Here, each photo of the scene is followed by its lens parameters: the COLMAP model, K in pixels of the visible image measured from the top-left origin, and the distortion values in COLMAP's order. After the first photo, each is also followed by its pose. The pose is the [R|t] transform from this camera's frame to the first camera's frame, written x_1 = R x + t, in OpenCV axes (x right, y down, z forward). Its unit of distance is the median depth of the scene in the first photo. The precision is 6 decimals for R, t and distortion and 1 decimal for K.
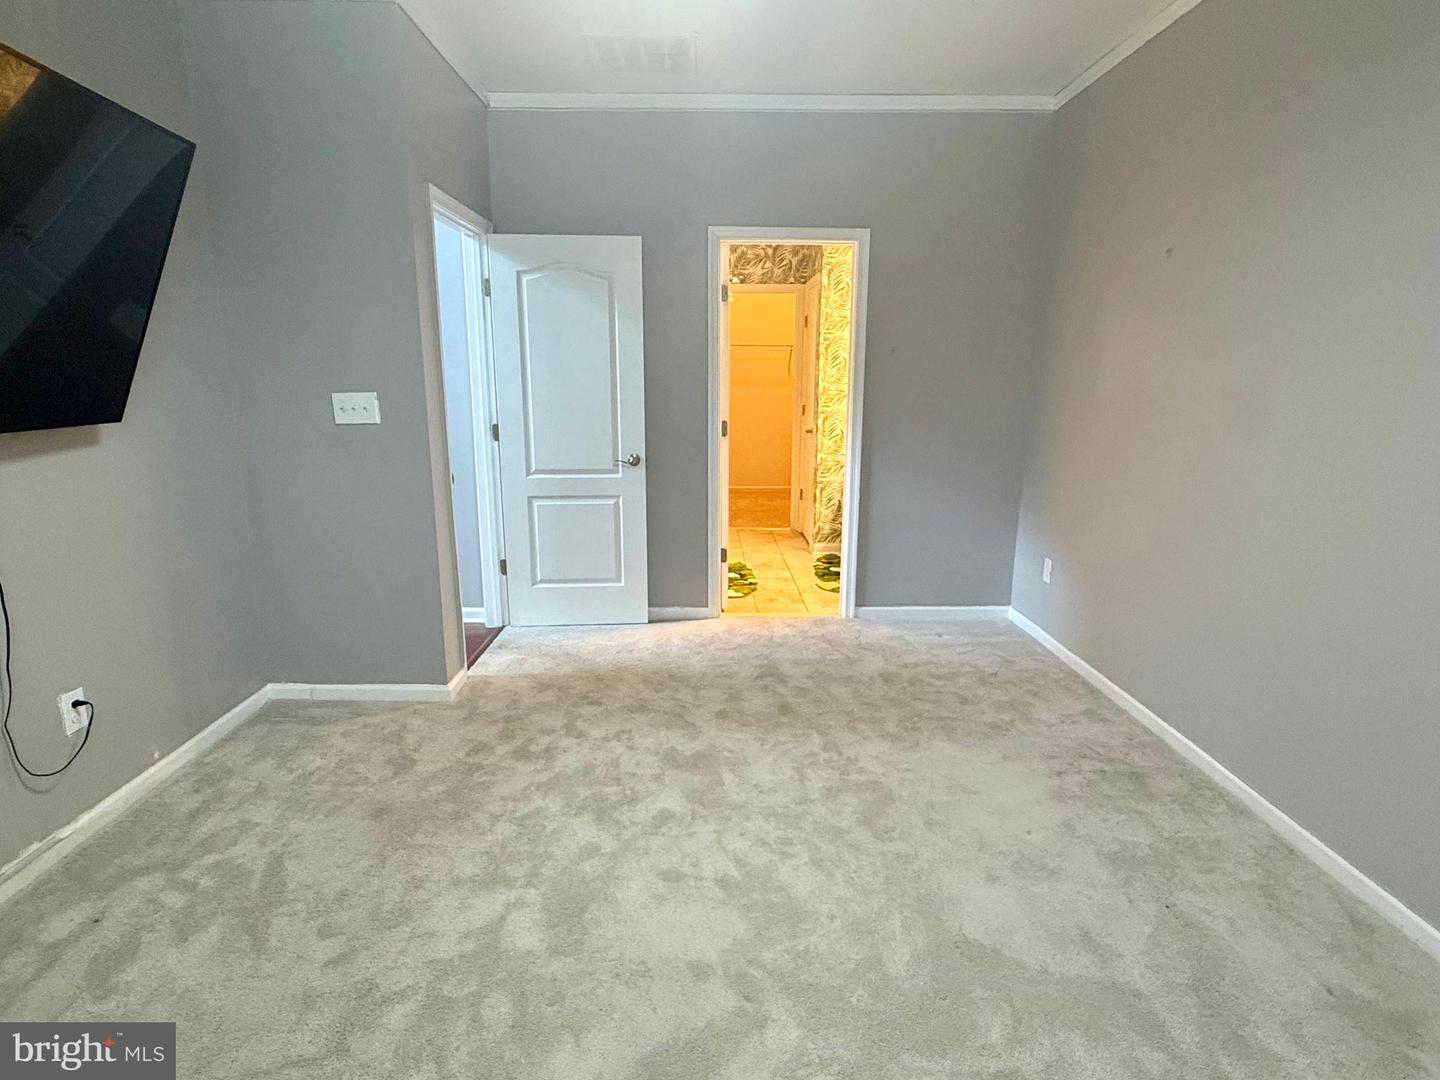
lens RADIAL K [[756.3, 0, 721.0], [0, 756.3, 540.5], [0, 0, 1]] dist [0.000225, 0.000070]
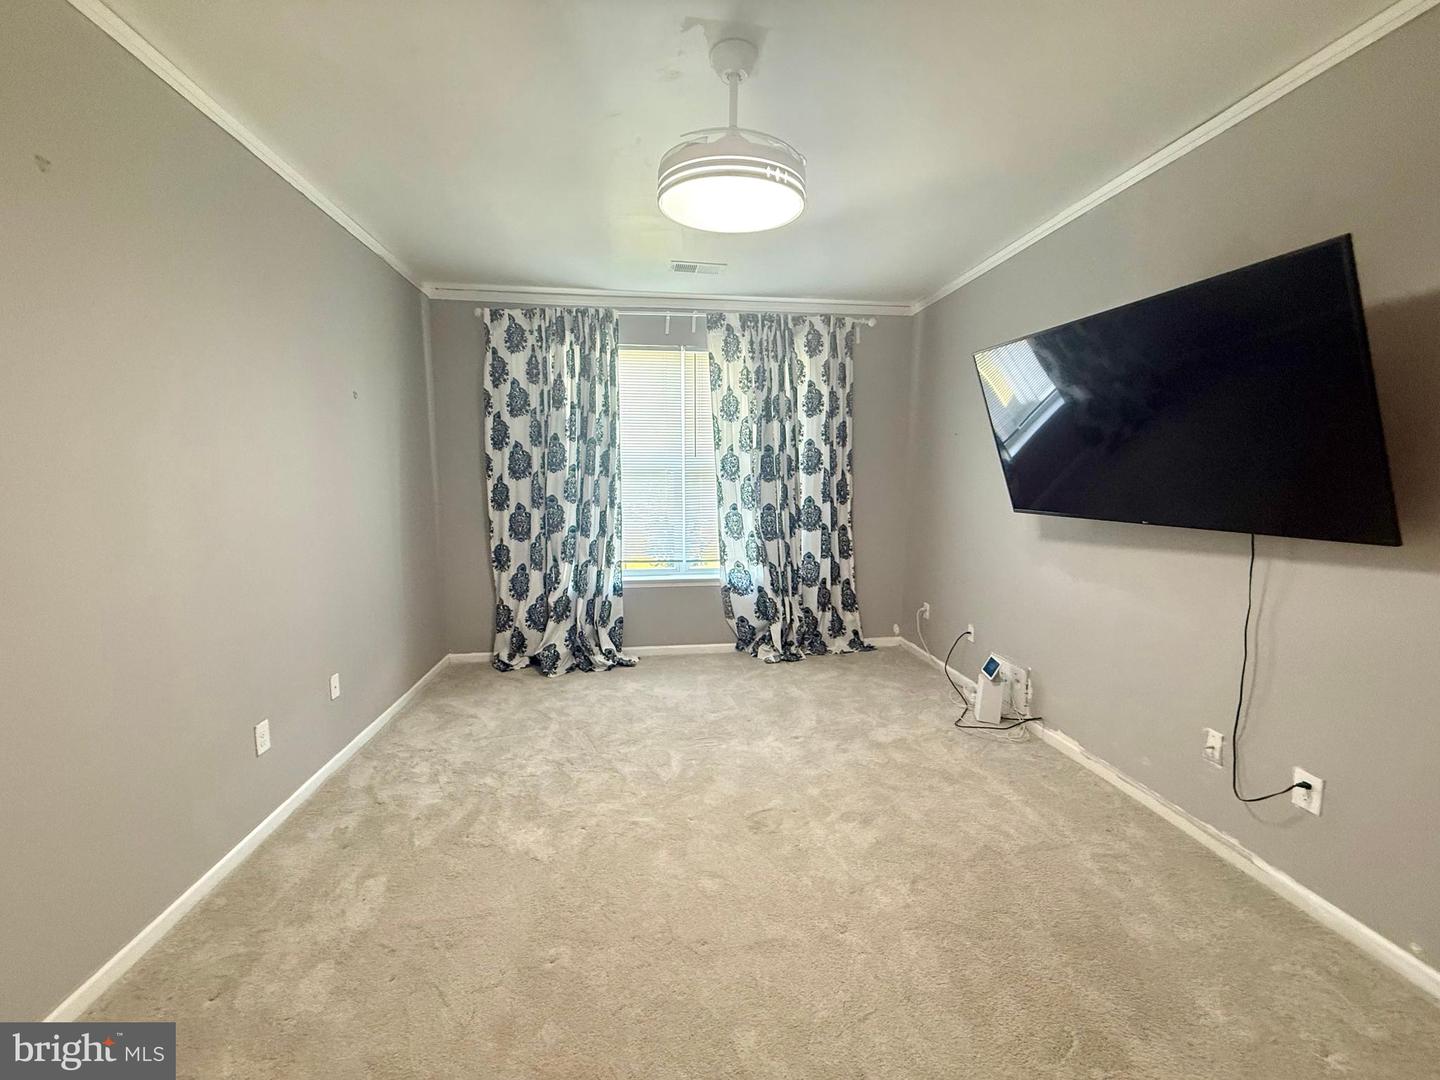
lens RADIAL K [[577.1, 0, 720.0], [0, 577.1, 535.9], [0, 0, 1]] dist [0.001340, 0.000239]
pose [[-0.993871, -0.002100, -0.110527, 0.088922], [-0.037425, 0.947172, 0.318534, -0.362495], [0.104019, 0.320718, -0.941446, 1.584116]]
